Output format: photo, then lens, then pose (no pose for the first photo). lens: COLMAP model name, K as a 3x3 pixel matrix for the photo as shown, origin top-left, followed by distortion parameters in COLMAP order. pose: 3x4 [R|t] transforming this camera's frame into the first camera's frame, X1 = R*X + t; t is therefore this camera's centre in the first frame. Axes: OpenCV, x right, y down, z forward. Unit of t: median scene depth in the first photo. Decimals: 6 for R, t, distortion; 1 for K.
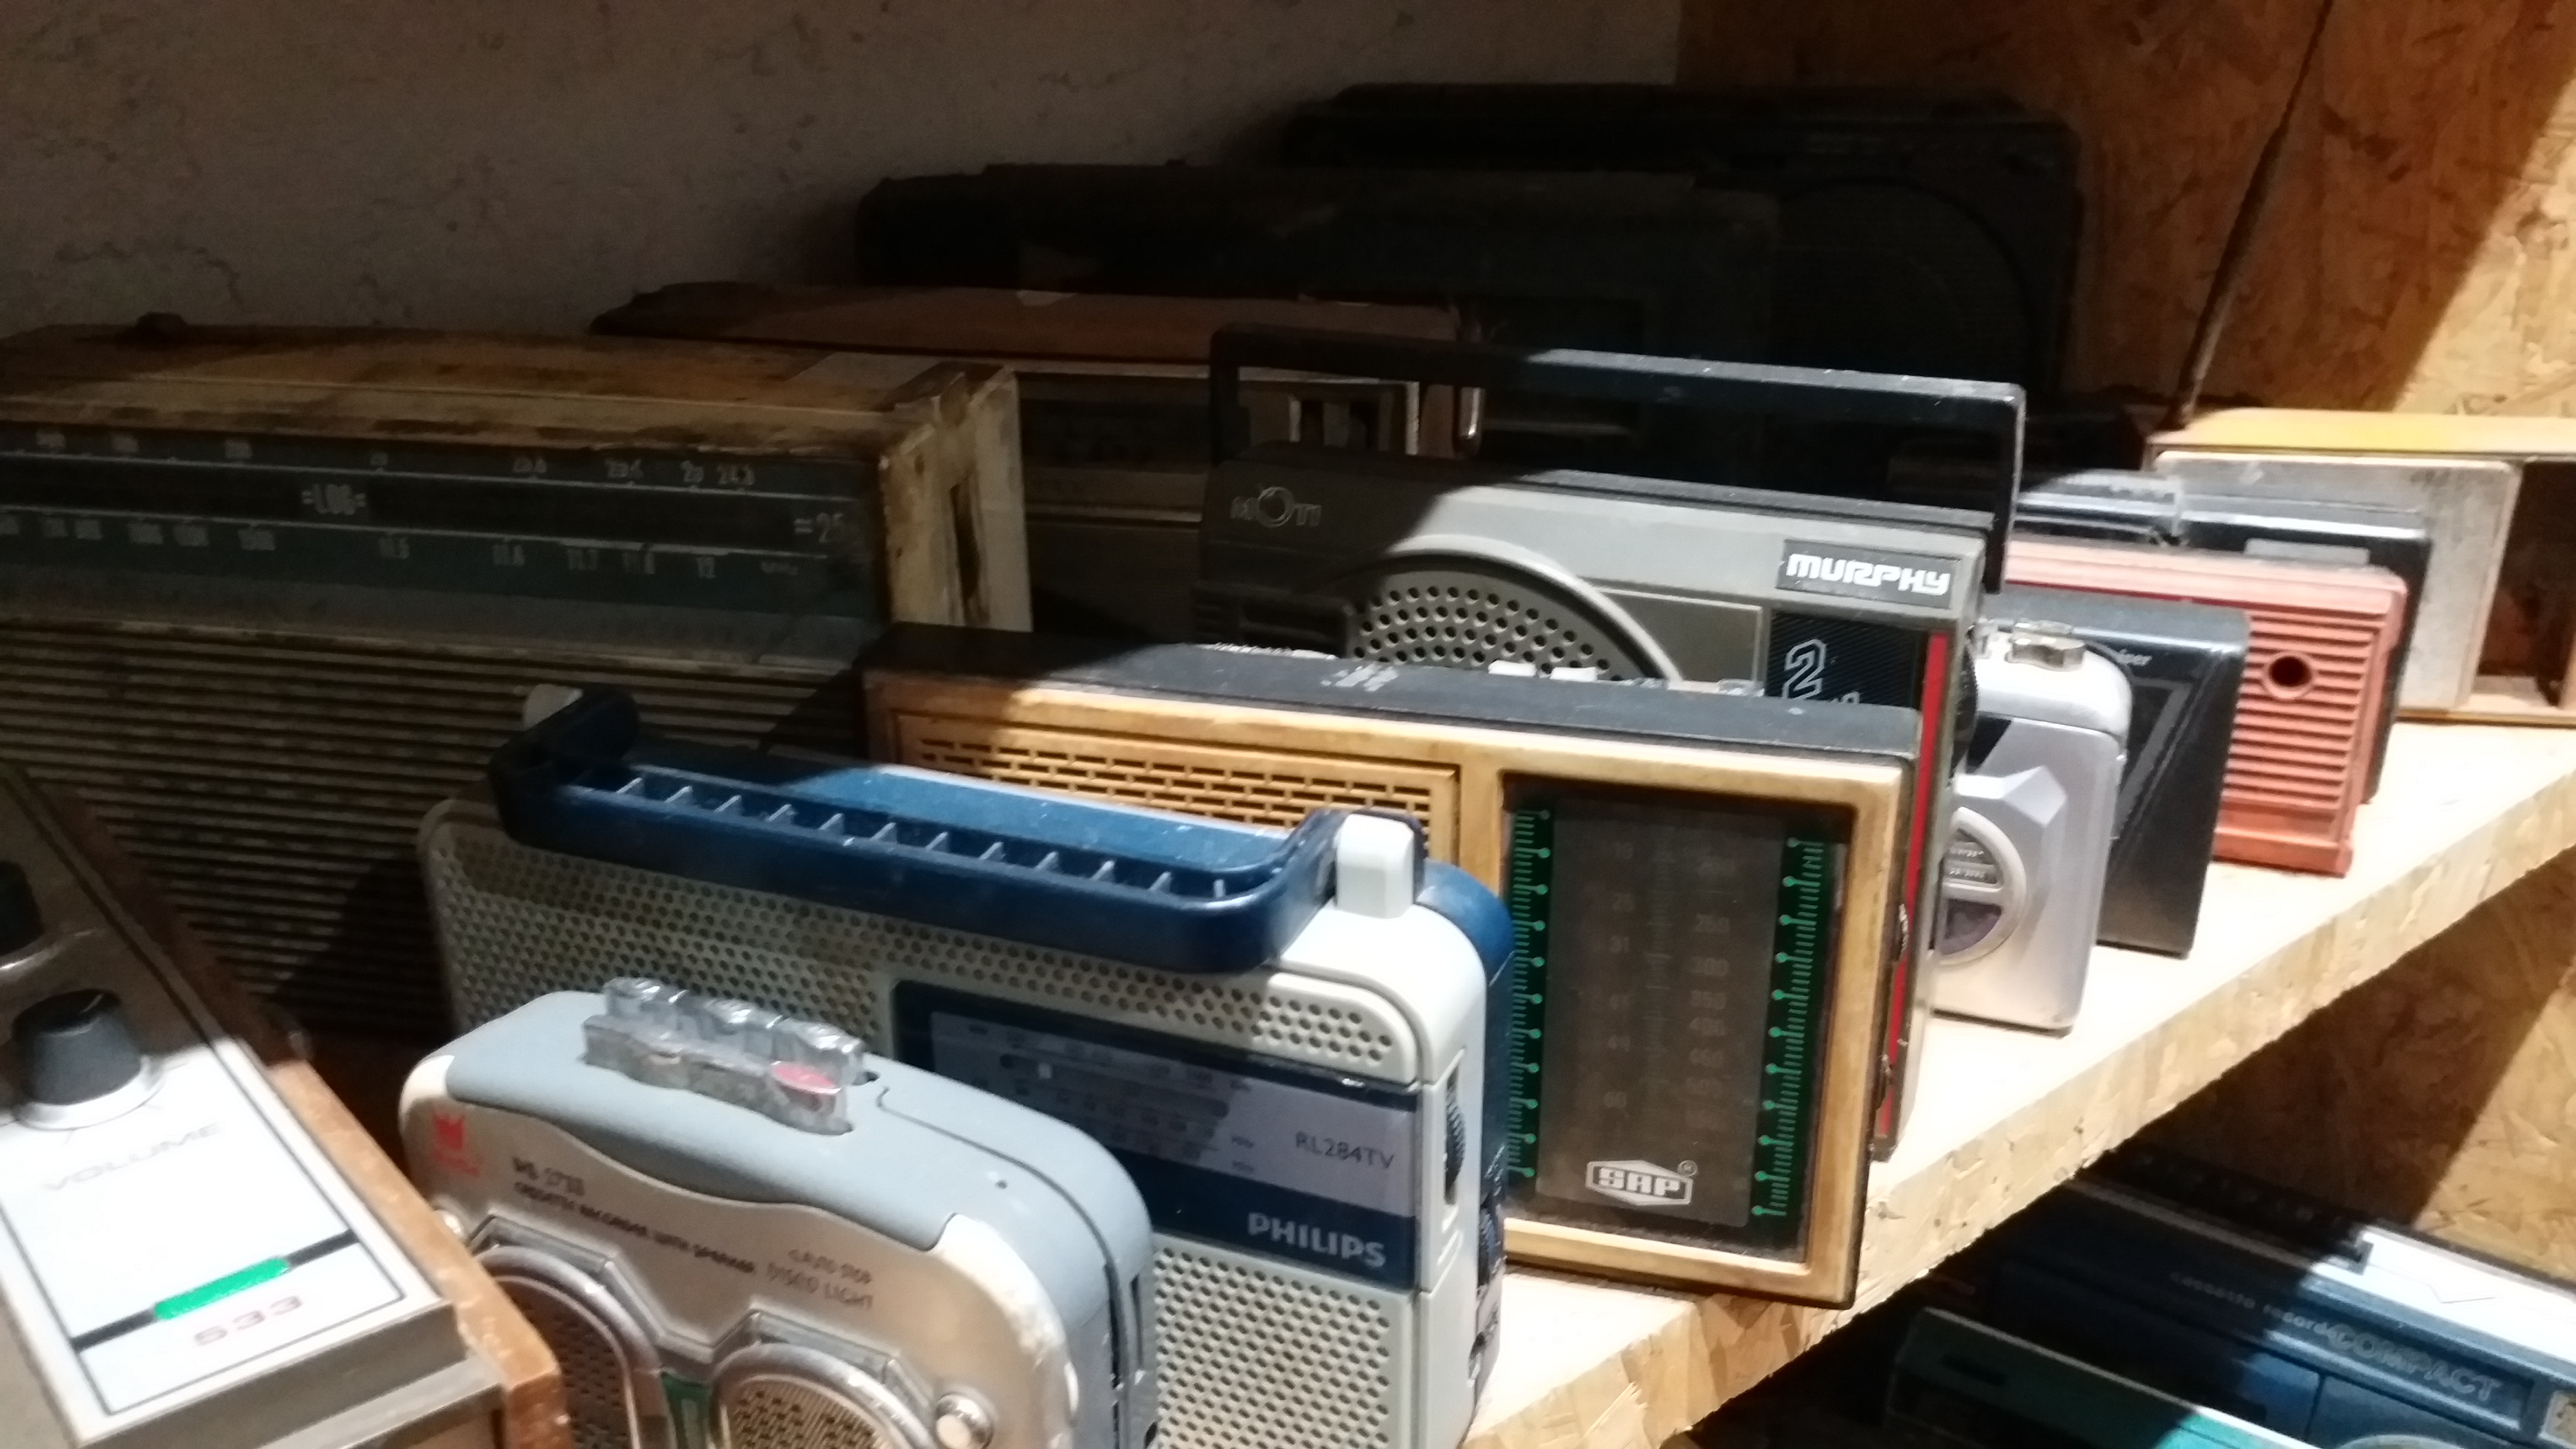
lens RADIAL K [[2148.7, 0, 1288.0], [0, 2148.7, 724.5], [0, 0, 1]] dist [0.005637, 0.013537]
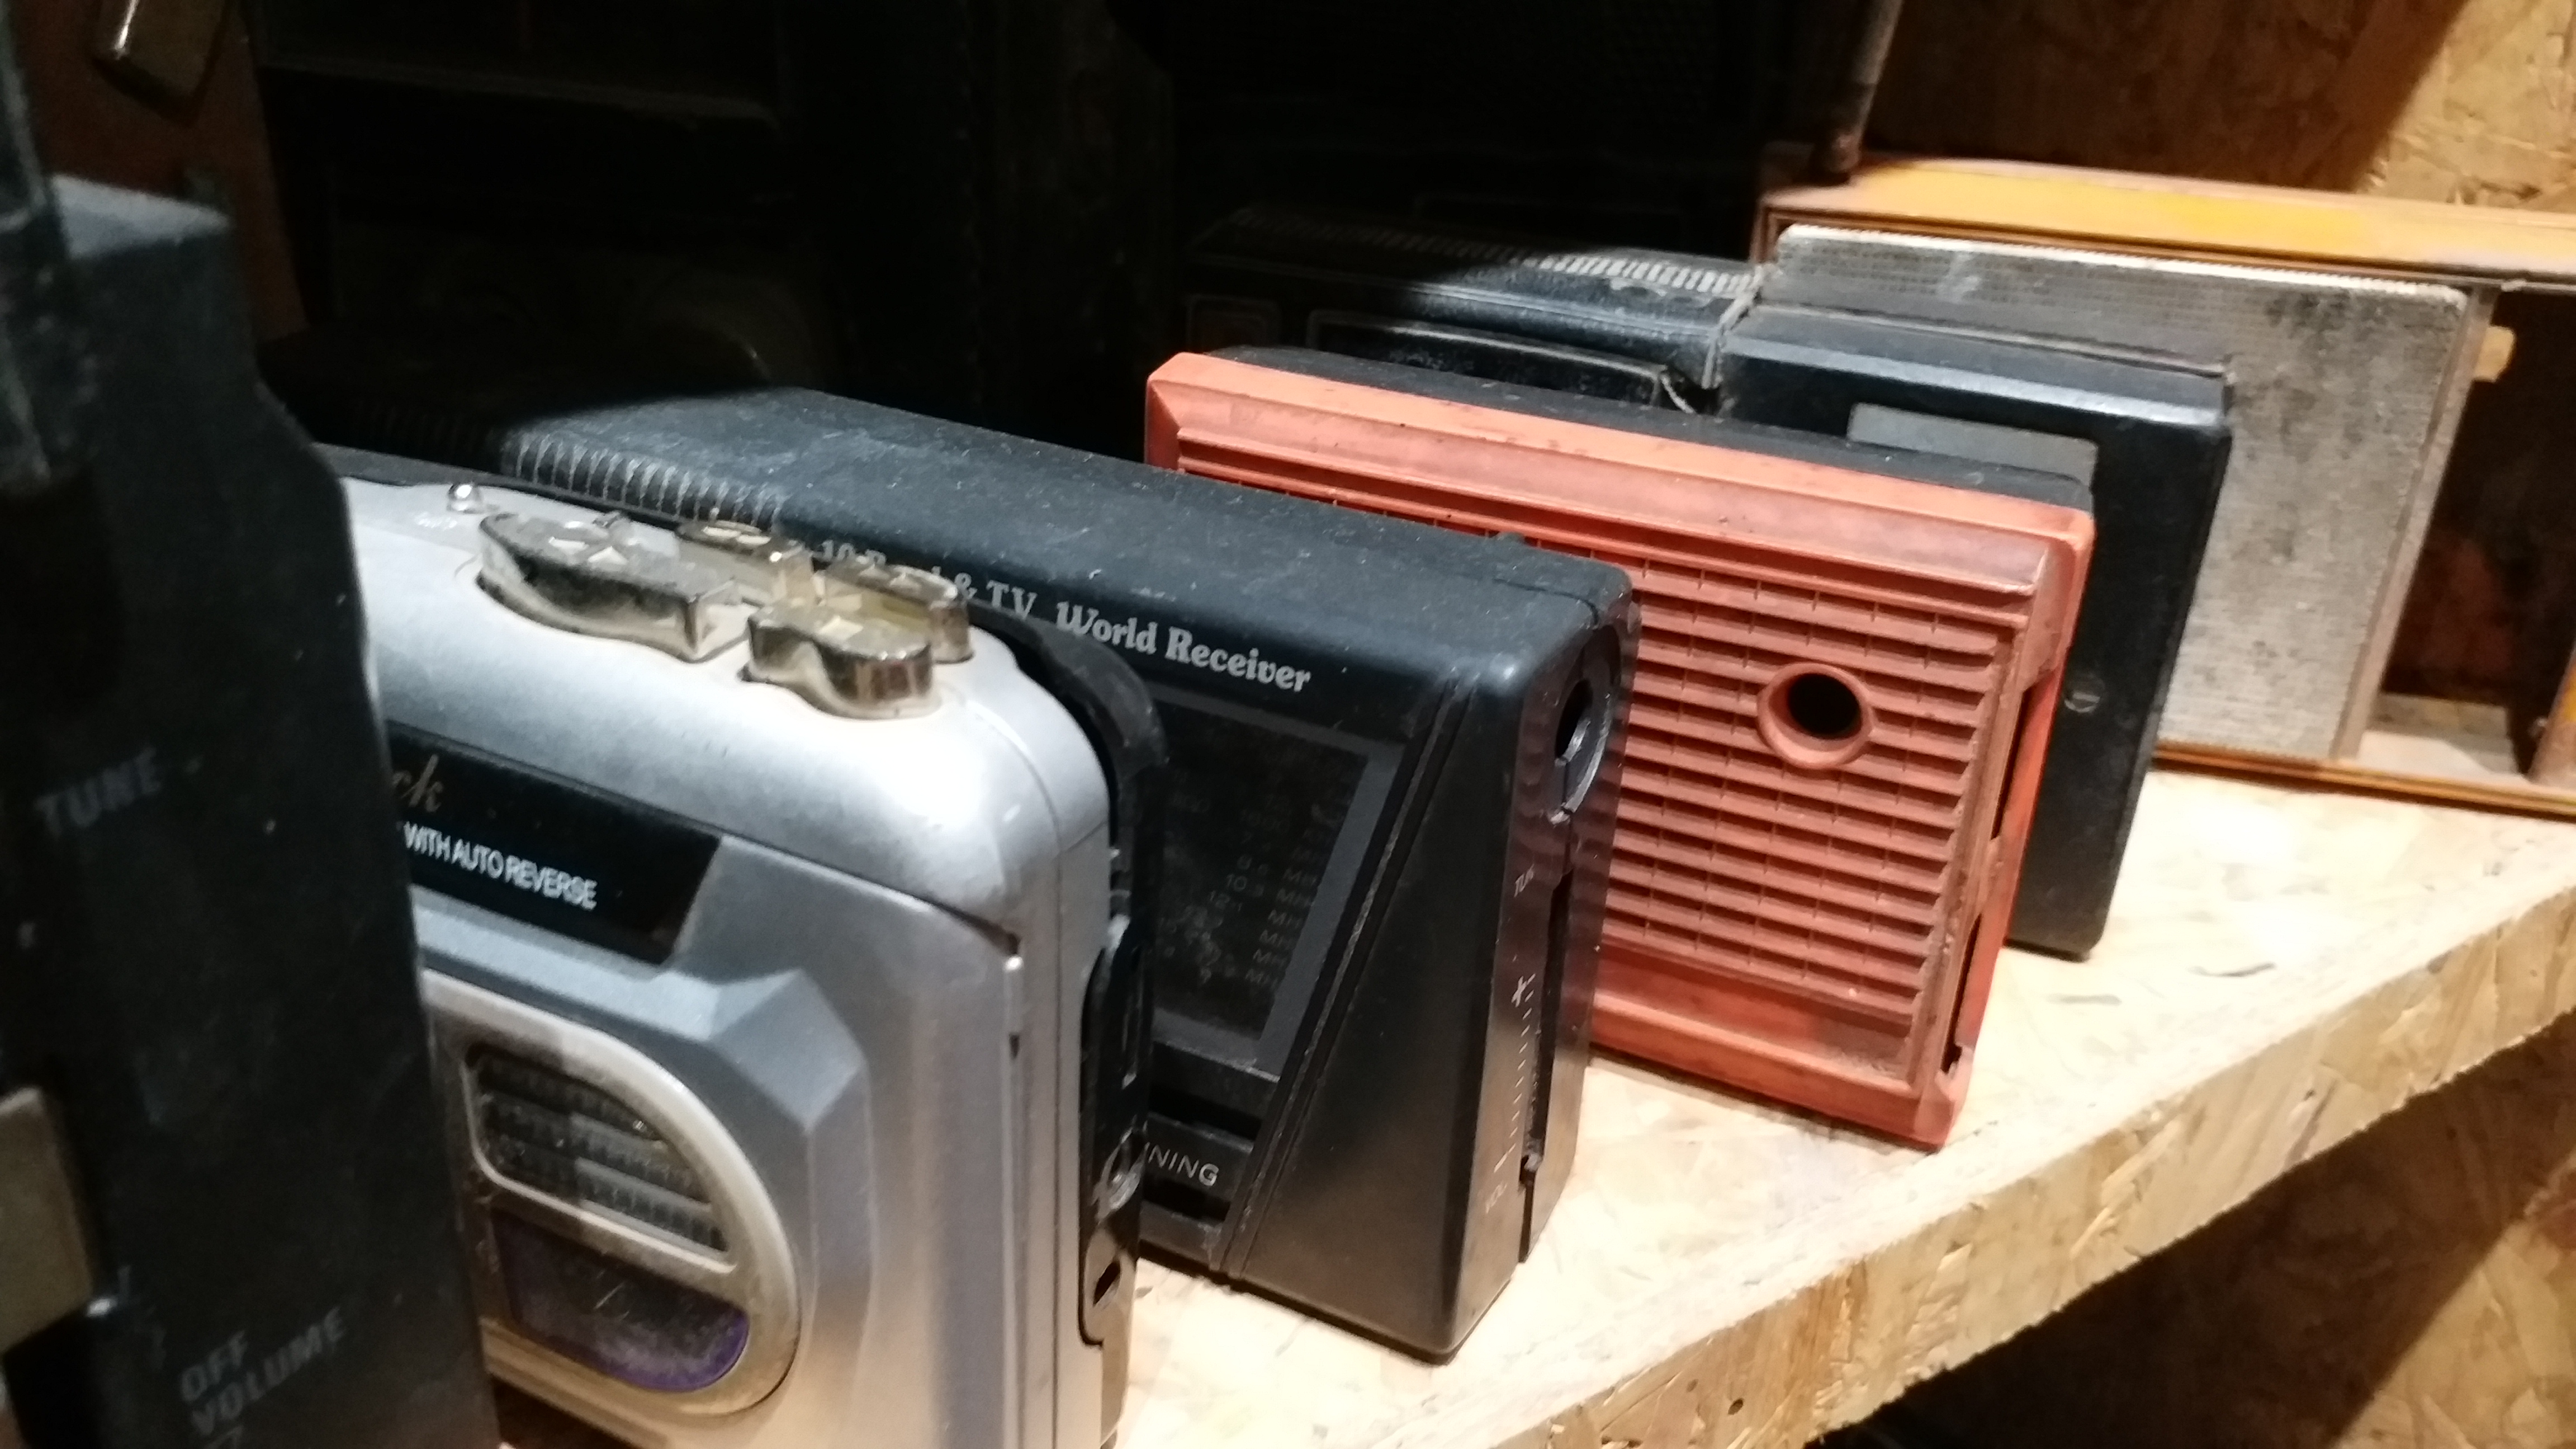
lens RADIAL K [[2164.6, 0, 1288.0], [0, 2164.6, 724.5], [0, 0, 1]] dist [-0.009764, 0.001330]
pose [[0.994846, 0.079107, -0.063426, 0.331397], [-0.073753, 0.993839, 0.082728, -0.042605], [0.069579, -0.077624, 0.994552, 0.473362]]
